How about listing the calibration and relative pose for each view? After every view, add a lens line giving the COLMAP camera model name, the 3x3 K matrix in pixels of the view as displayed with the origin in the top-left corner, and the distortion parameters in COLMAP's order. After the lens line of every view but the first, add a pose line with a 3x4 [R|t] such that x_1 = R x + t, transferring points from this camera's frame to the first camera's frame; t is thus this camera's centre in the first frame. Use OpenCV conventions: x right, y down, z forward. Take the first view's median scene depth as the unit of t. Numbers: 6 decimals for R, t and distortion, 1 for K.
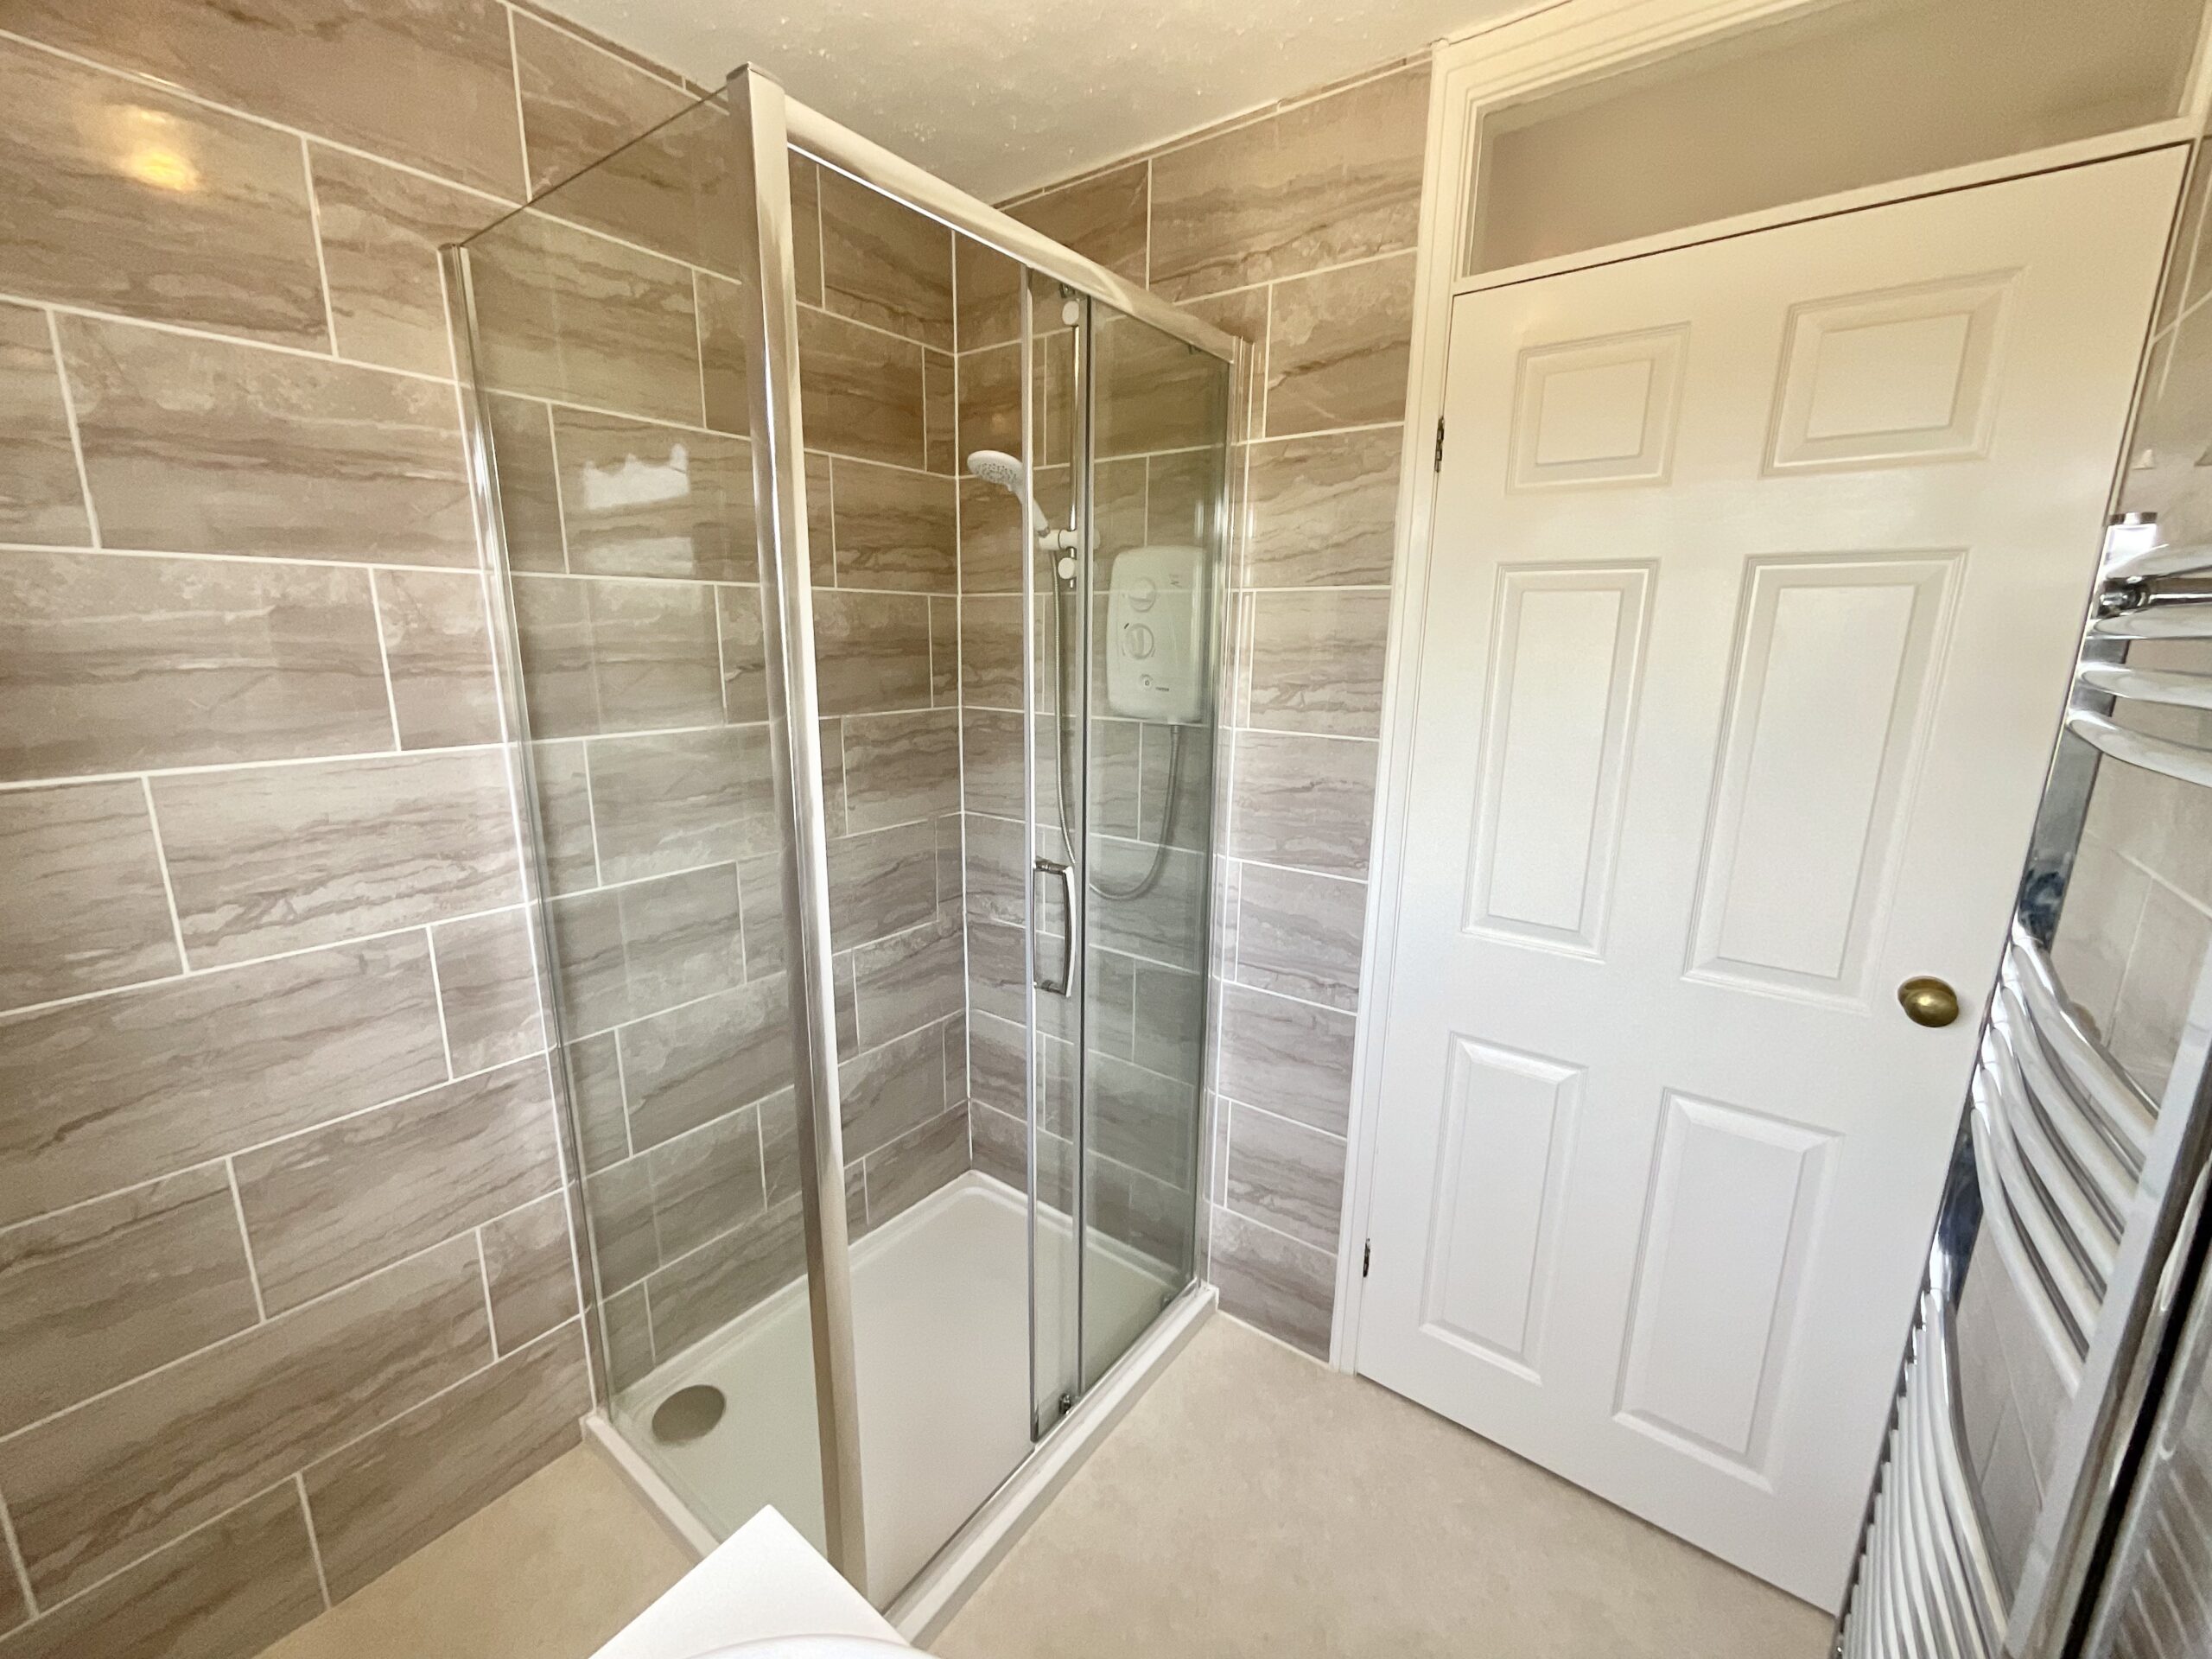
lens RADIAL K [[898.2, 0, 1101.9], [0, 898.2, 826.6], [0, 0, 1]] dist [-0.007158, 0.000111]
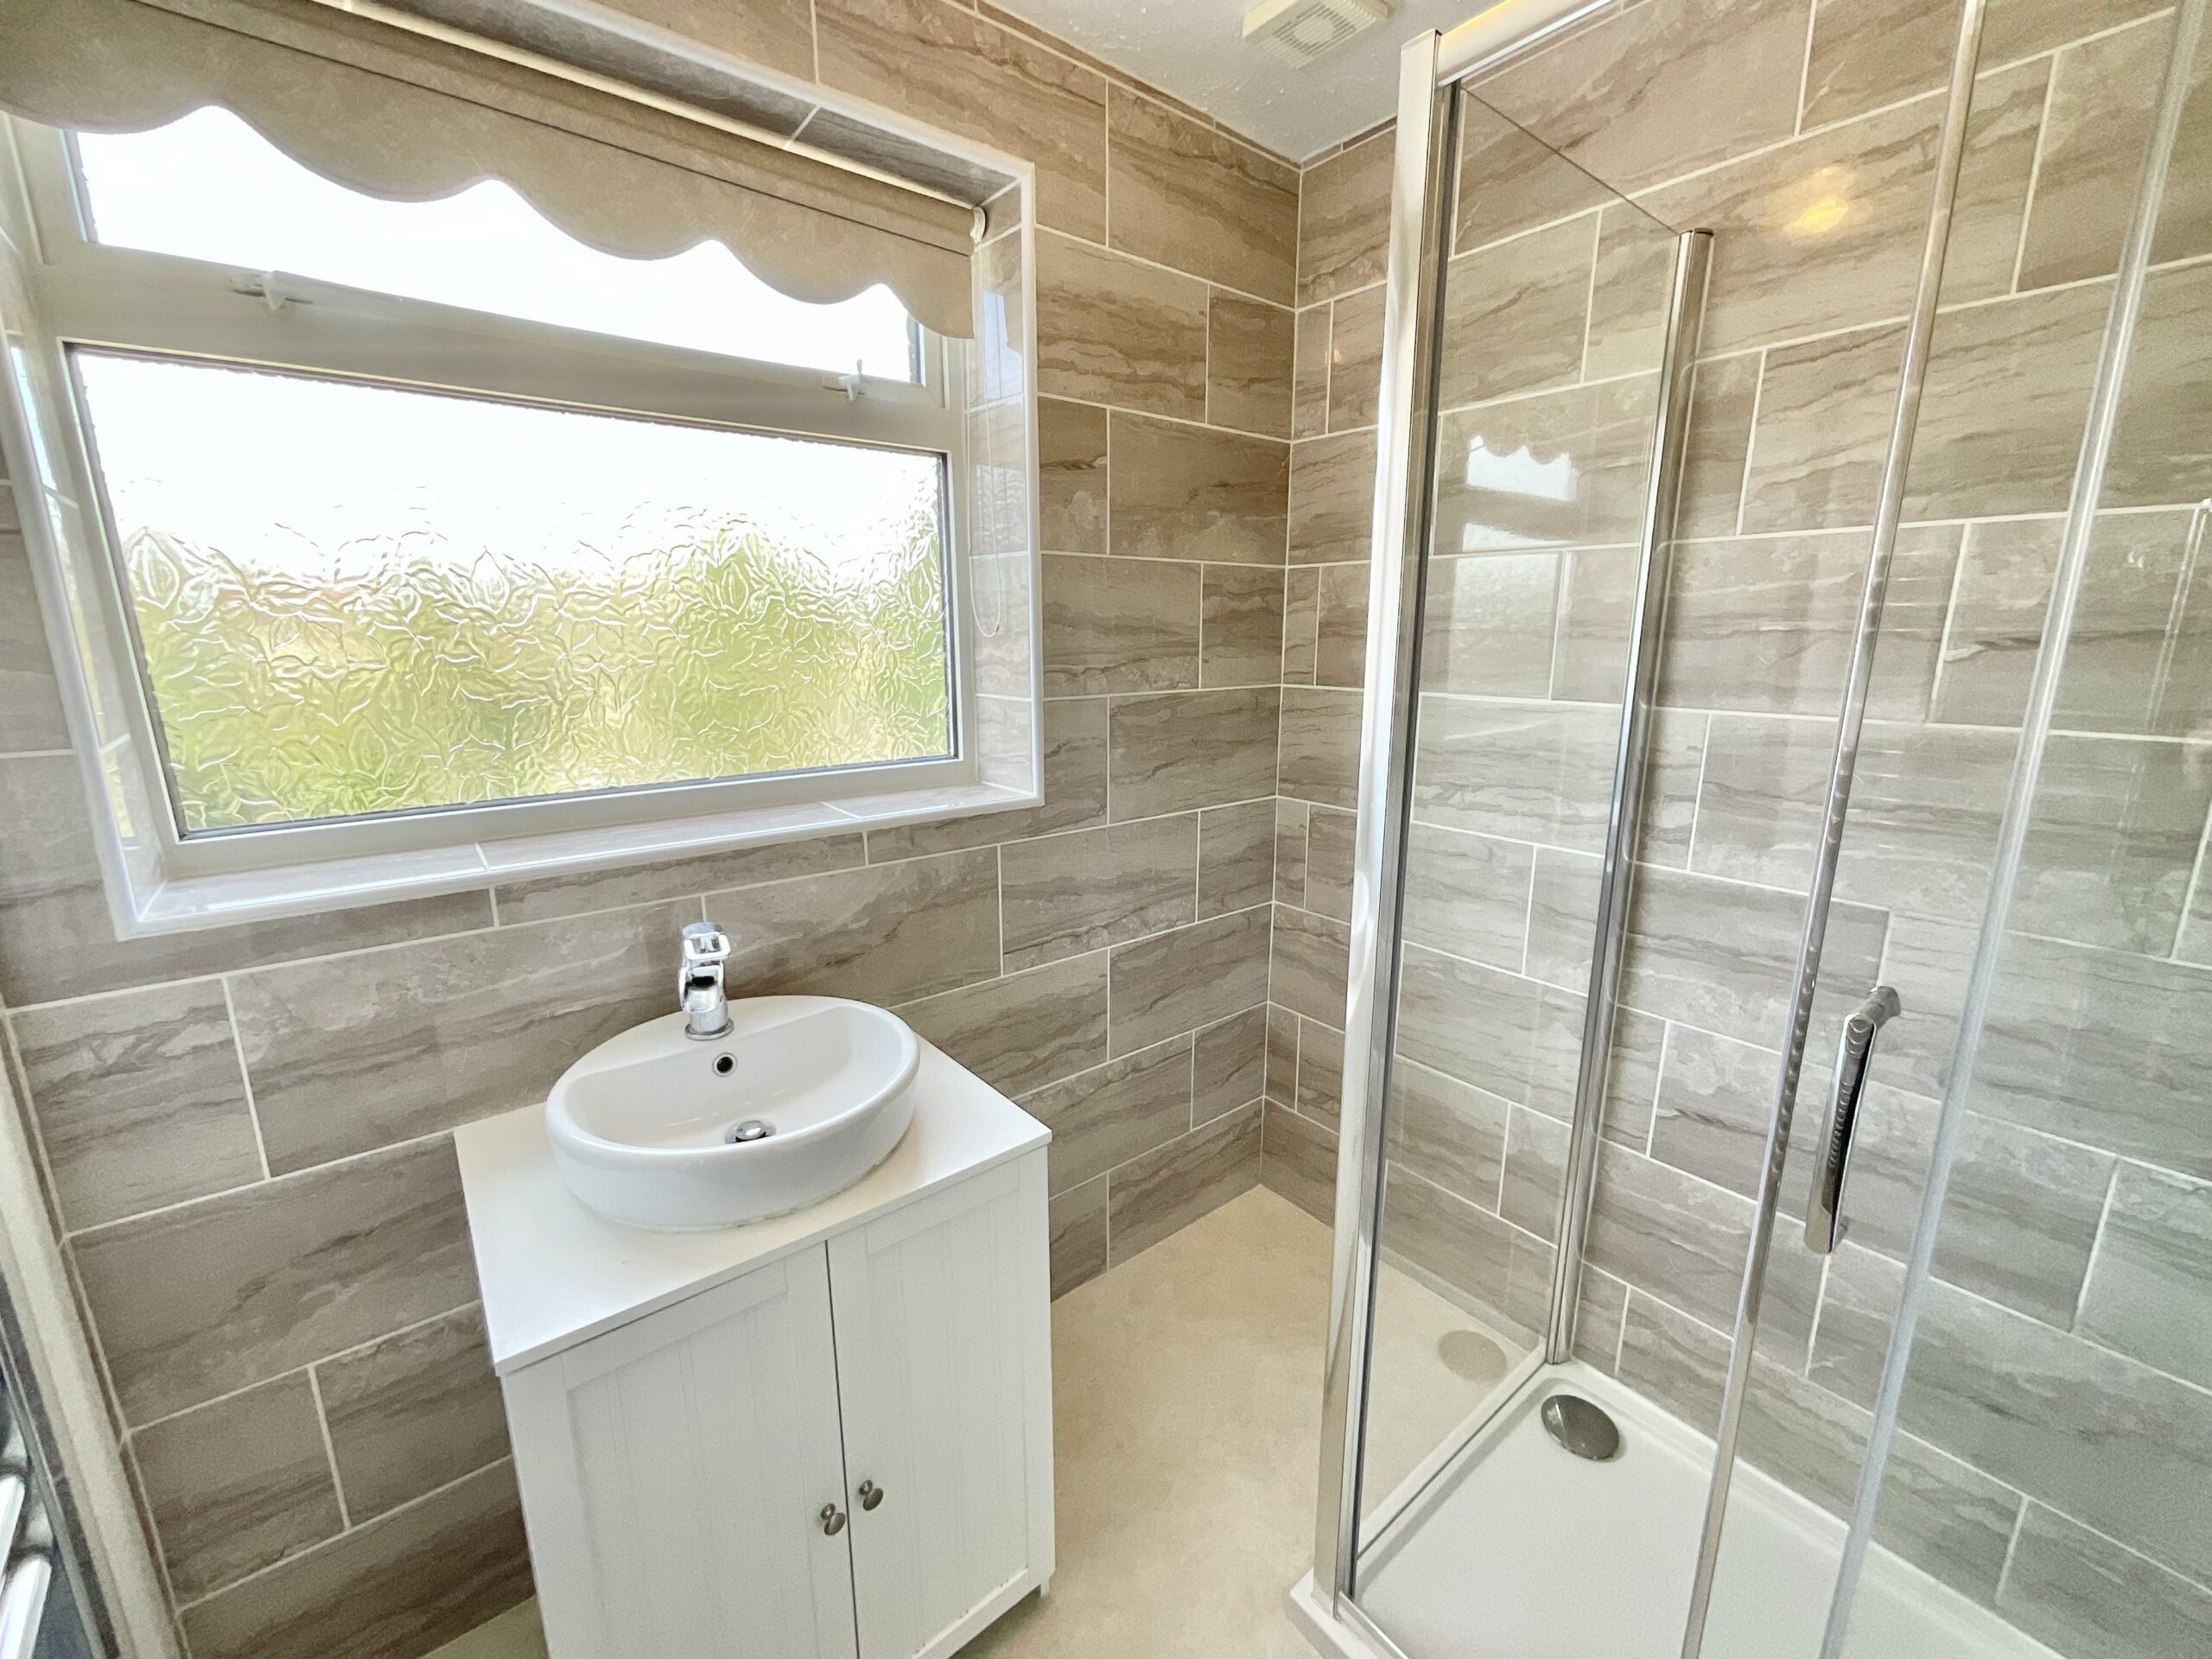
lens RADIAL K [[898.2, 0, 1101.9], [0, 898.2, 826.6], [0, 0, 1]] dist [-0.007158, 0.000111]
pose [[-0.258122, 0.196661, -0.945884, 0.501803], [-0.206796, 0.945124, 0.252936, -0.090947], [0.943720, 0.260894, -0.203288, 0.627061]]
